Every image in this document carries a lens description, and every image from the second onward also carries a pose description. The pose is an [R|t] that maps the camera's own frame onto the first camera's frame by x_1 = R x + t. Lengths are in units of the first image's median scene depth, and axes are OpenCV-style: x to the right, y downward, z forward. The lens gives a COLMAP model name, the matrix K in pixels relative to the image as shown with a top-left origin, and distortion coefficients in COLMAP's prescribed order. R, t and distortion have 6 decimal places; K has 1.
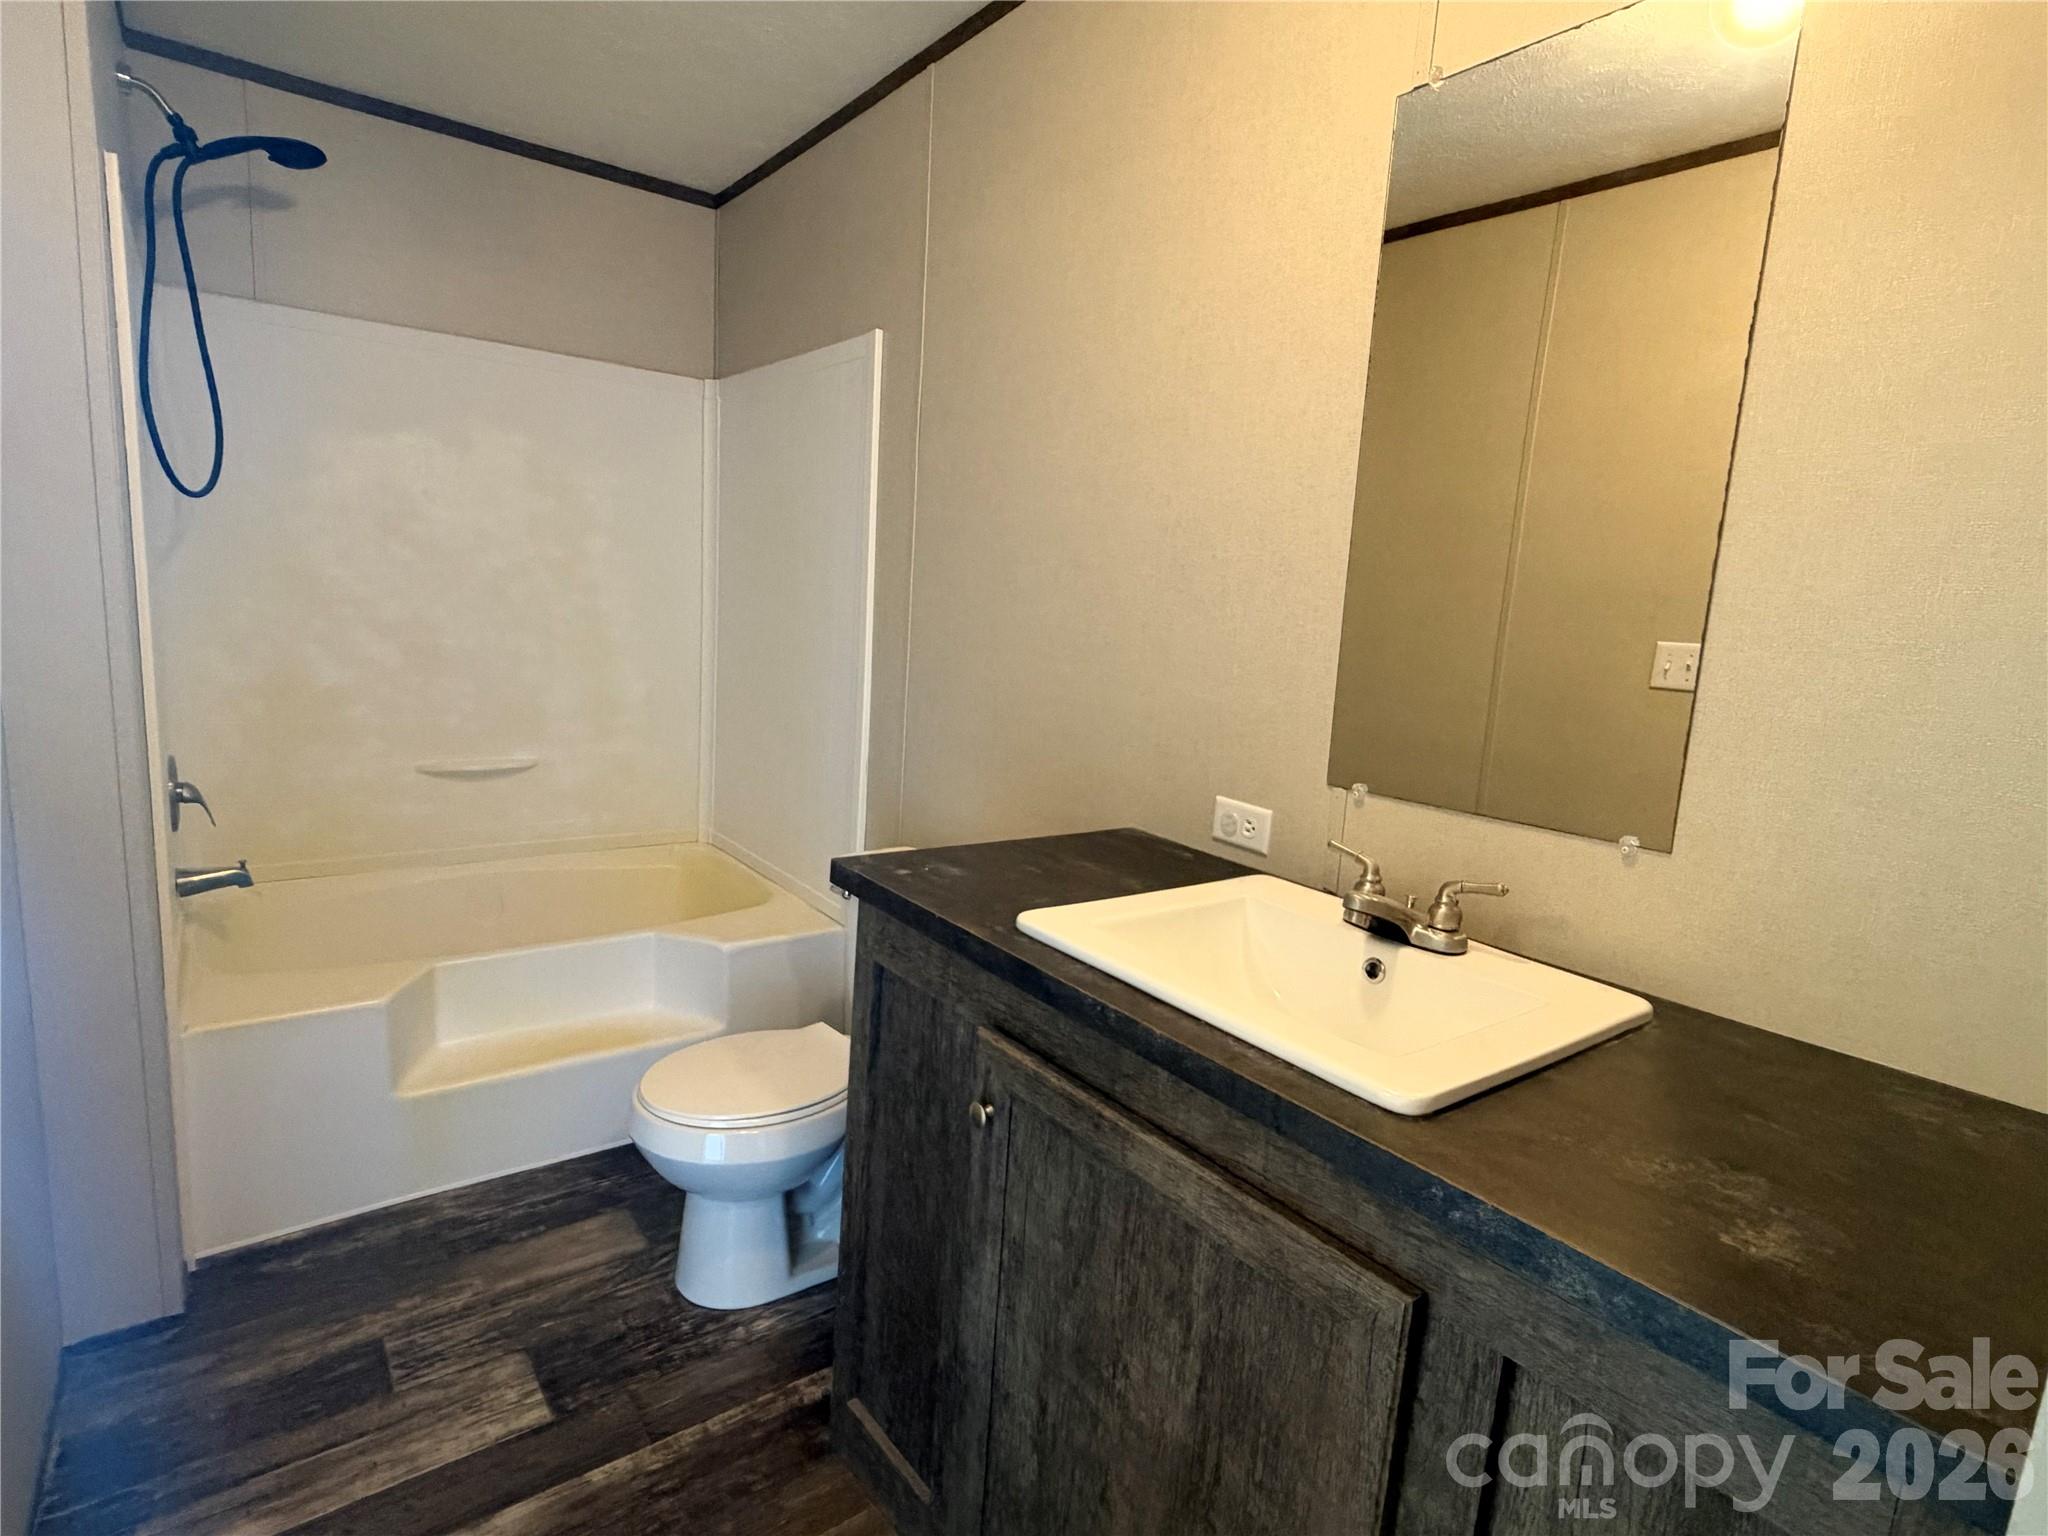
lens RADIAL K [[1029.5, 0, 1003.9], [0, 1029.5, 760.7], [0, 0, 1]] dist [0.003022, -0.000929]
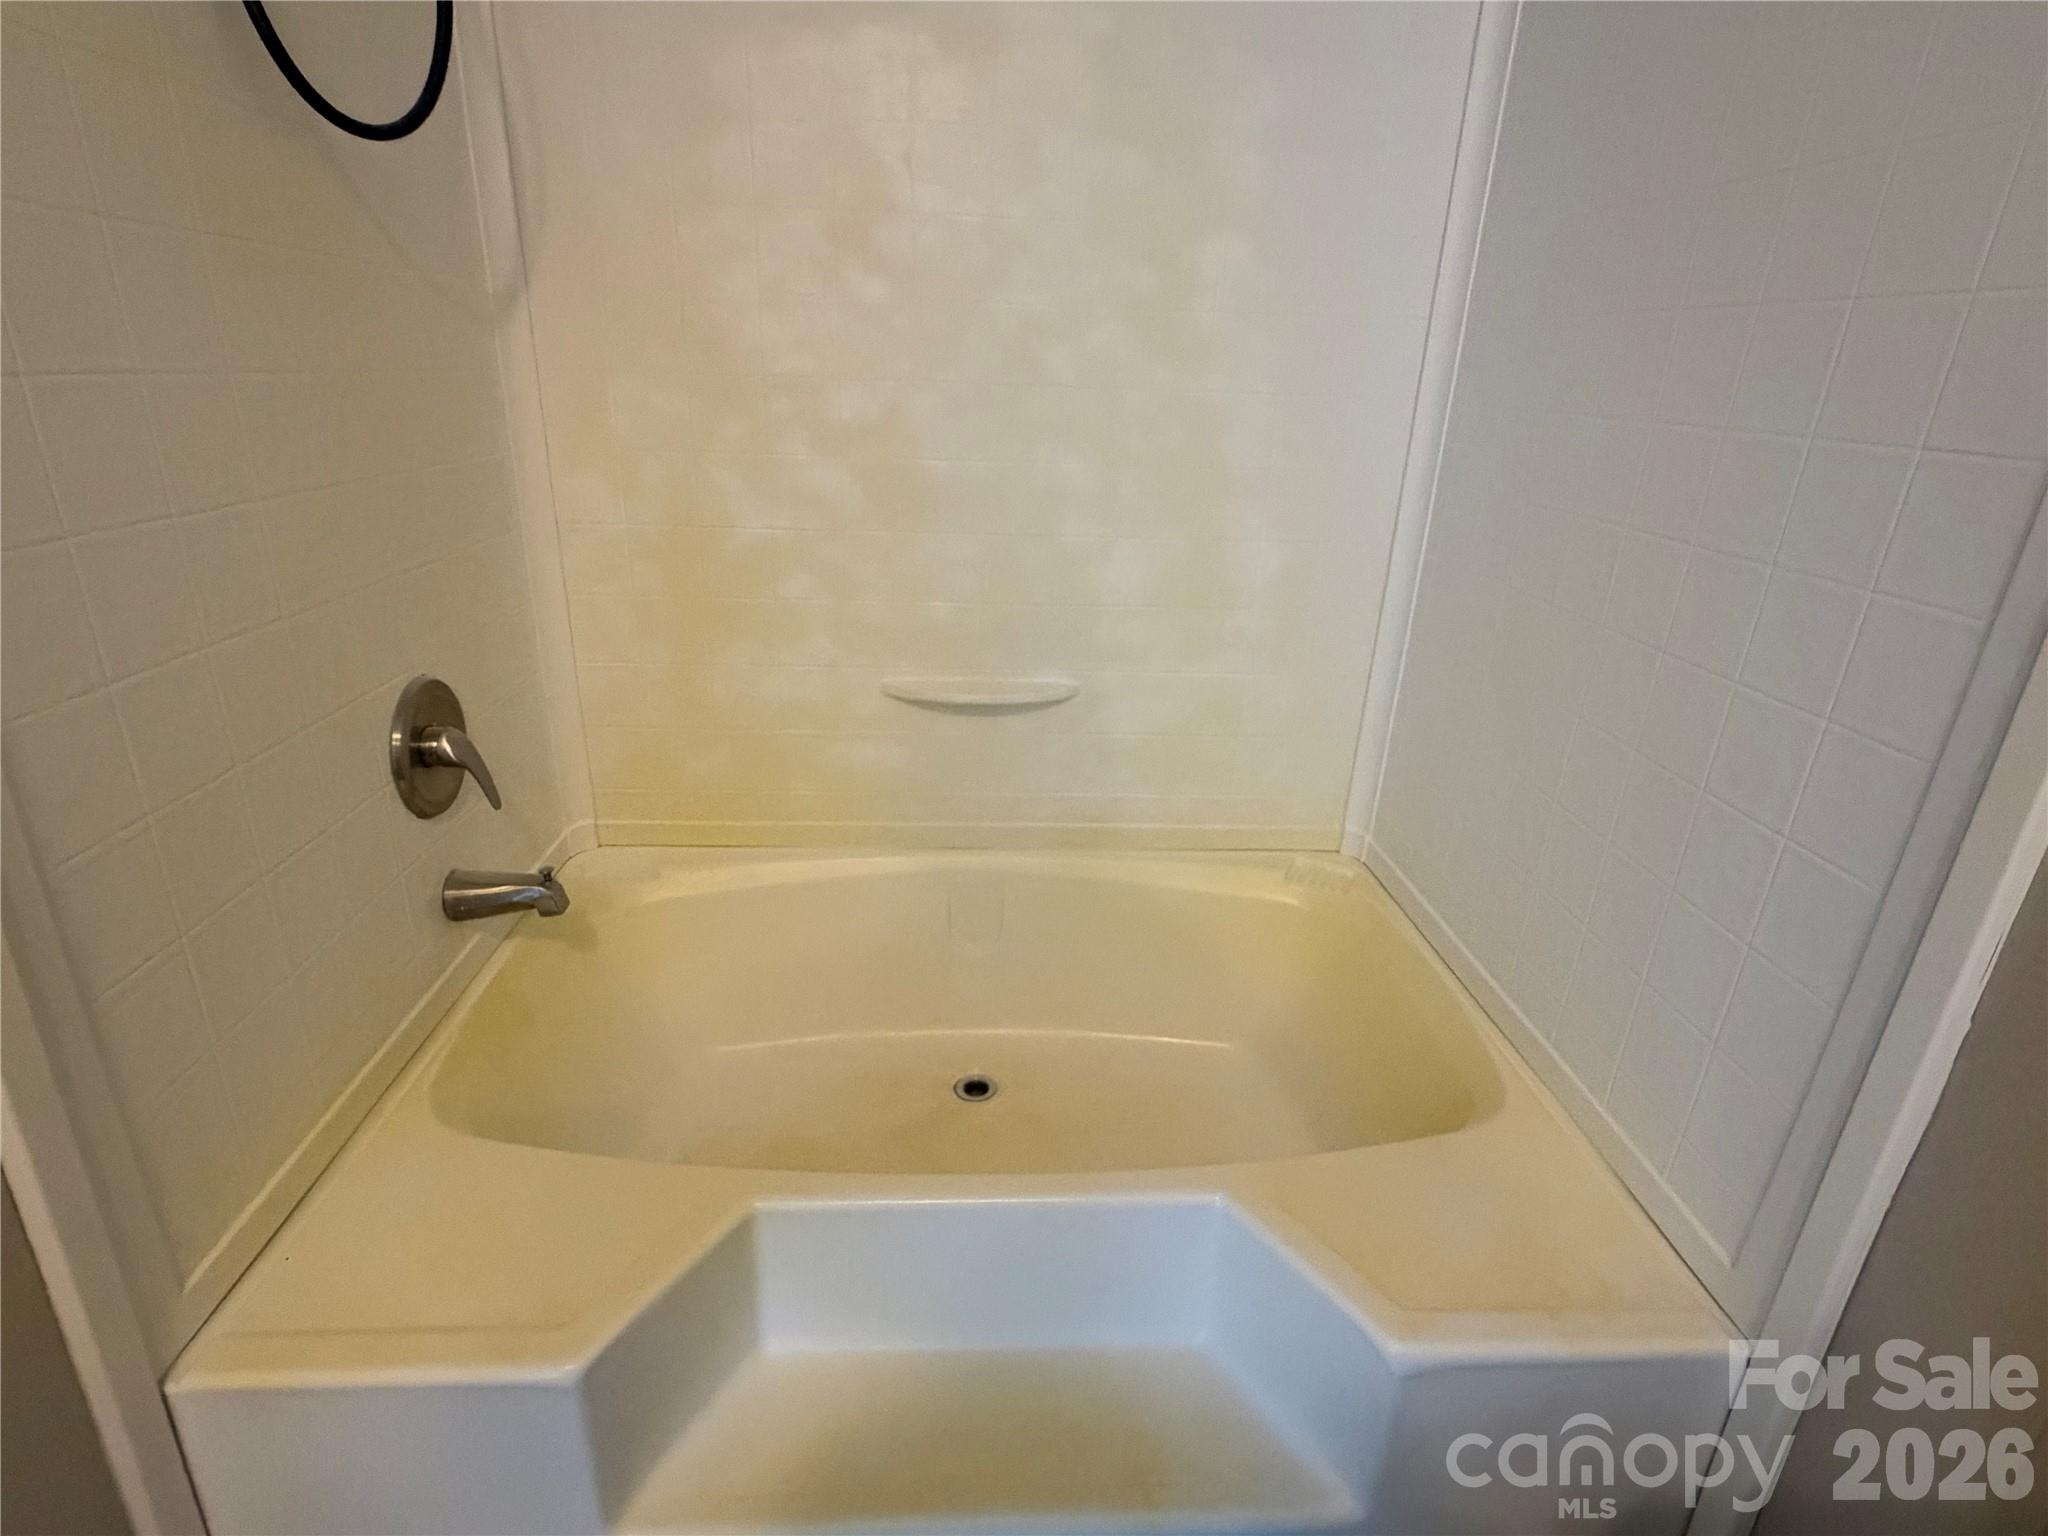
lens RADIAL K [[1029.5, 0, 1021.1], [0, 1029.5, 765.4], [0, 0, 1]] dist [0.003022, -0.000929]
pose [[0.835338, 0.176784, -0.520536, -0.239581], [-0.079564, 0.975792, 0.203716, -0.092577], [0.543948, -0.128756, 0.829182, 0.683134]]
